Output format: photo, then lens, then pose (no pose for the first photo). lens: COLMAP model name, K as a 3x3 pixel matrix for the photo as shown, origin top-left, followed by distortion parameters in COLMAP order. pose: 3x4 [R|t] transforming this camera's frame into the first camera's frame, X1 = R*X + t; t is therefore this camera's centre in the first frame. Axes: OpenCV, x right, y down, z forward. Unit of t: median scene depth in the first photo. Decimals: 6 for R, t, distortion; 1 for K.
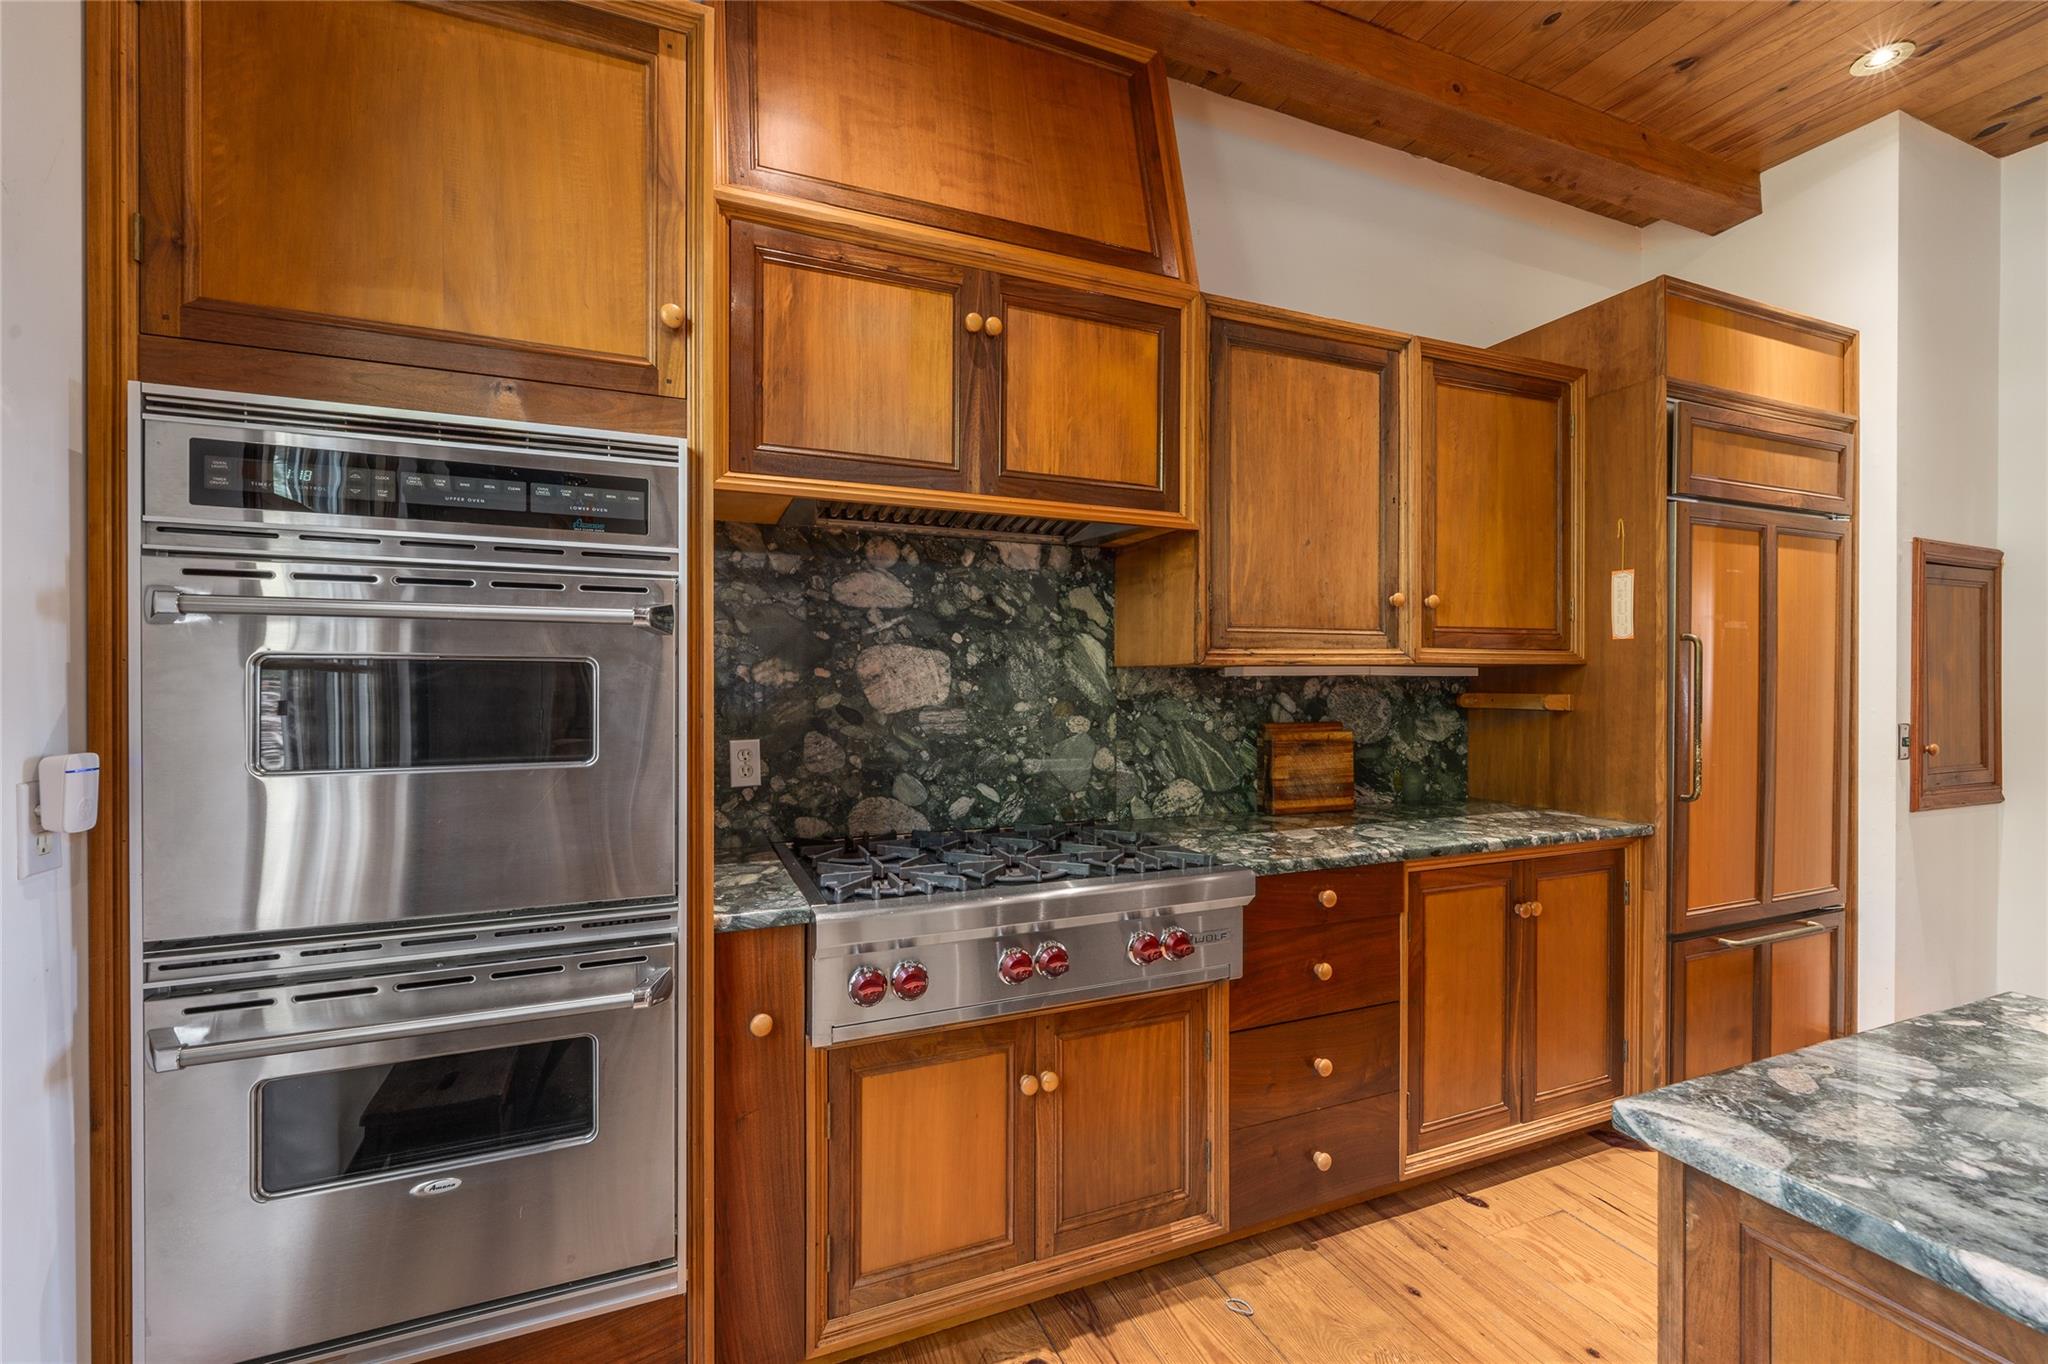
lens RADIAL K [[838.8, 0, 1029.8], [0, 838.8, 681.3], [0, 0, 1]] dist [0.003705, -0.000473]
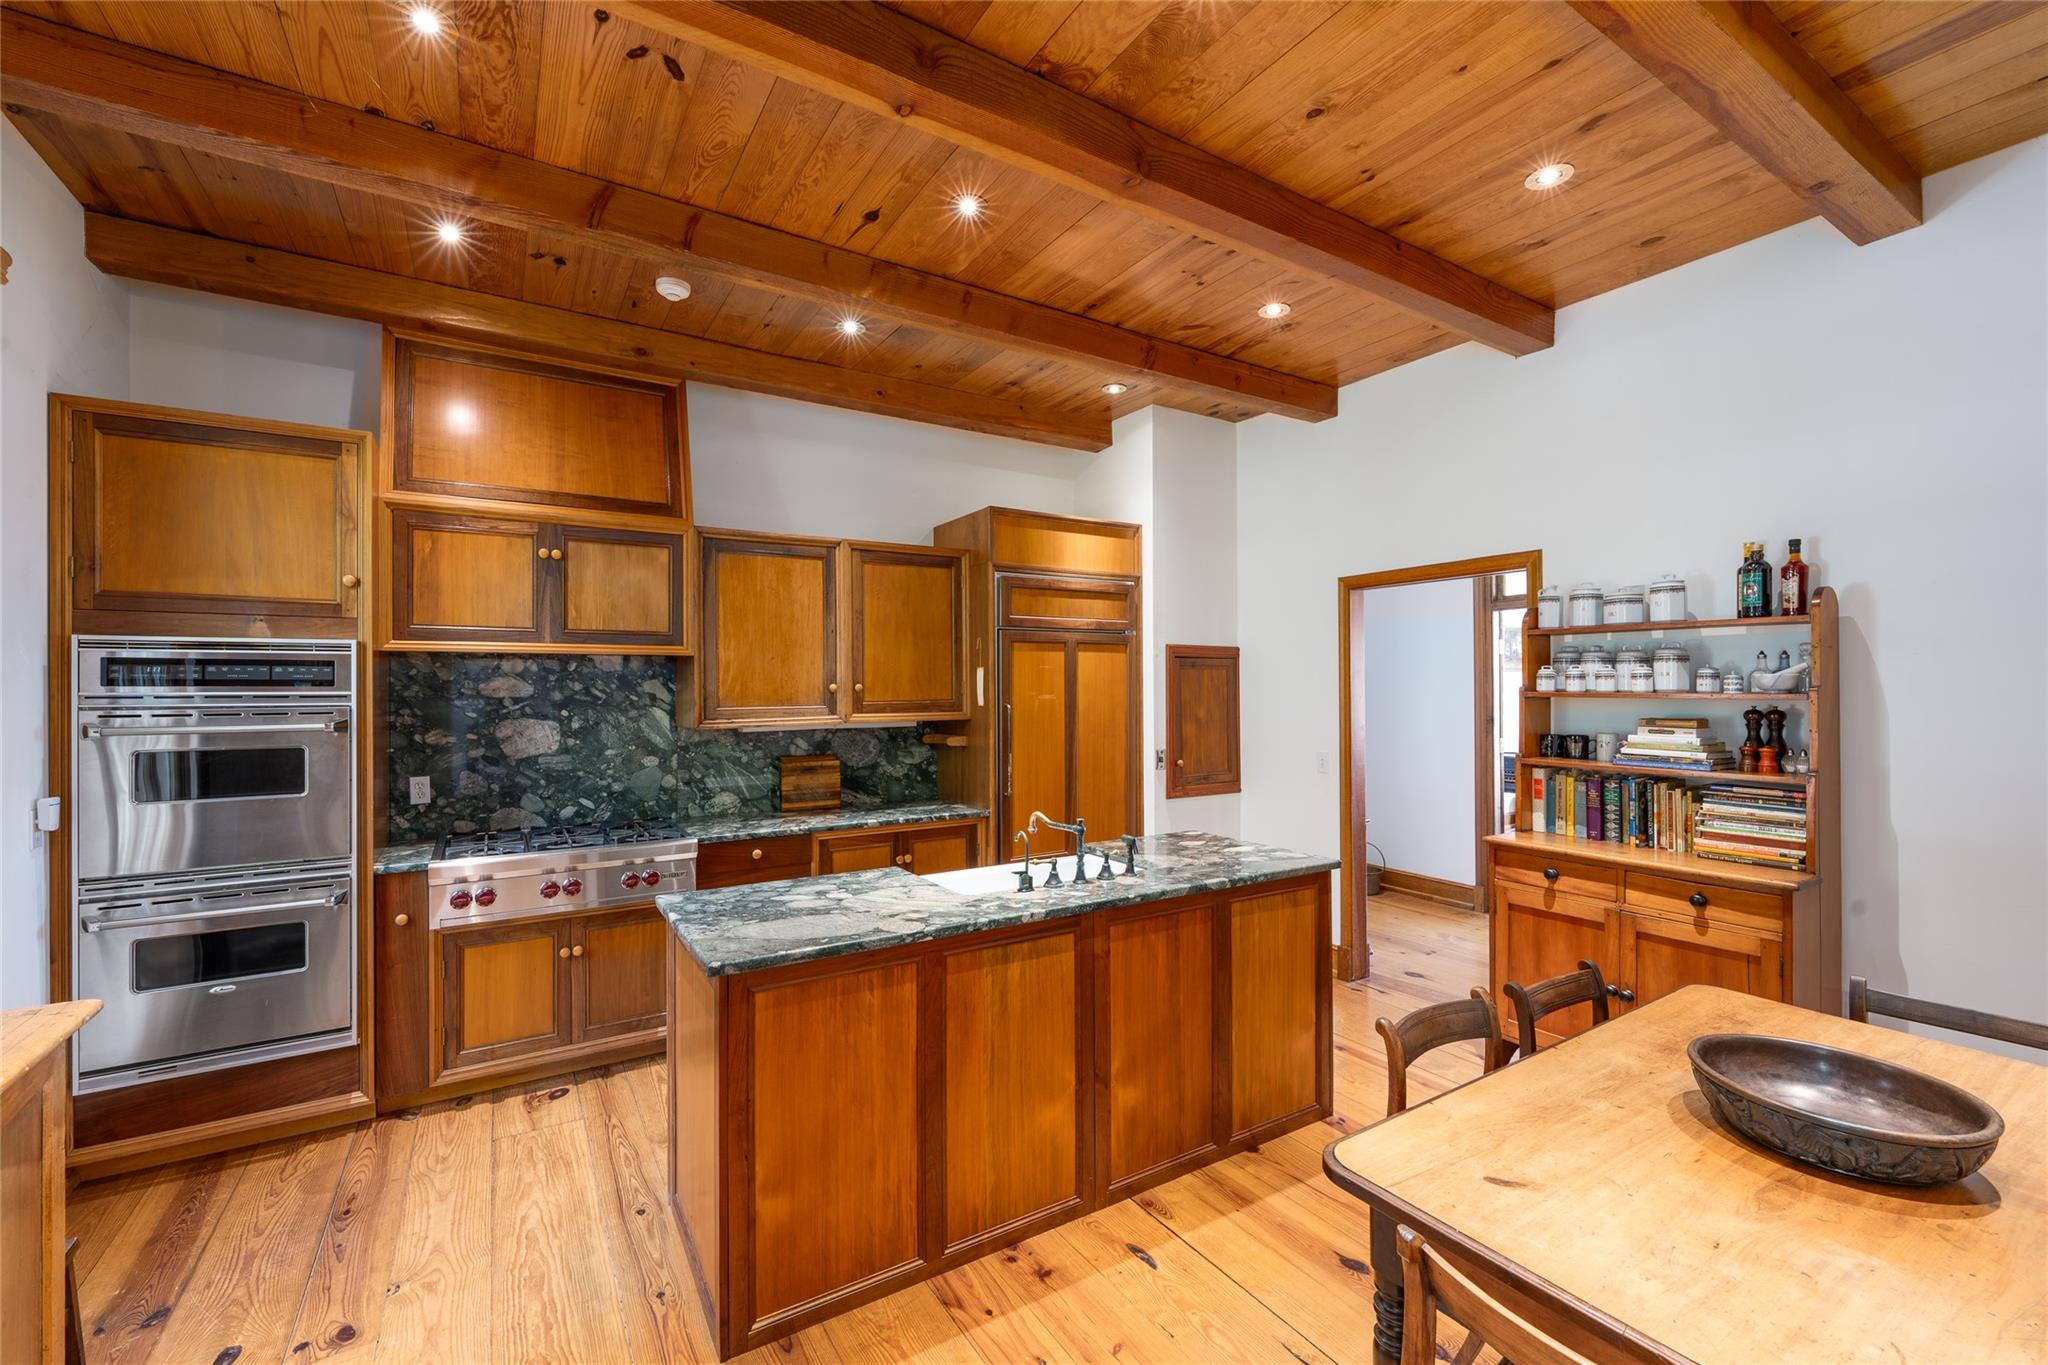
lens RADIAL K [[838.8, 0, 1015.5], [0, 838.8, 684.0], [0, 0, 1]] dist [0.003705, -0.000473]
pose [[0.987098, -0.005989, 0.160007, 0.633448], [0.007170, 0.999951, -0.006804, -0.107449], [-0.159959, 0.007864, 0.987092, -0.963608]]
